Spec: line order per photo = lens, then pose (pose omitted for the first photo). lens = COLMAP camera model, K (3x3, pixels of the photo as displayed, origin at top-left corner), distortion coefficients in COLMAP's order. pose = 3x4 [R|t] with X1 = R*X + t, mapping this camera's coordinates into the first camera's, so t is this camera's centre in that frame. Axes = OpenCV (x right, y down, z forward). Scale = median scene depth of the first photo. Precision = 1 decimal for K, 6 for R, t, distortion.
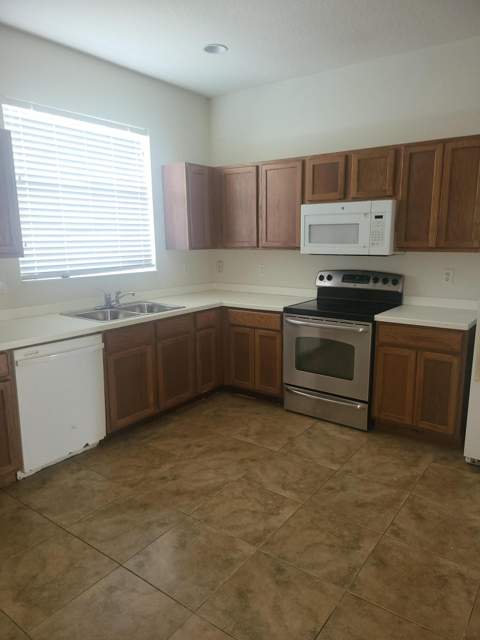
lens RADIAL K [[451.2, 0, 240.0], [0, 451.2, 320.0], [0, 0, 1]] dist [0.080595, -0.072334]
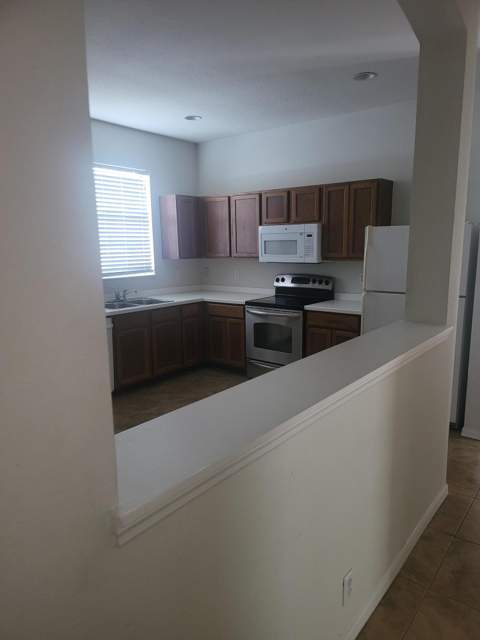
lens RADIAL K [[451.2, 0, 240.0], [0, 451.2, 320.0], [0, 0, 1]] dist [0.080595, -0.072334]
pose [[0.999098, 0.001830, -0.042424, 0.135936], [-0.002522, 0.999865, -0.016256, 0.049703], [0.042389, 0.016348, 0.998967, -0.351373]]
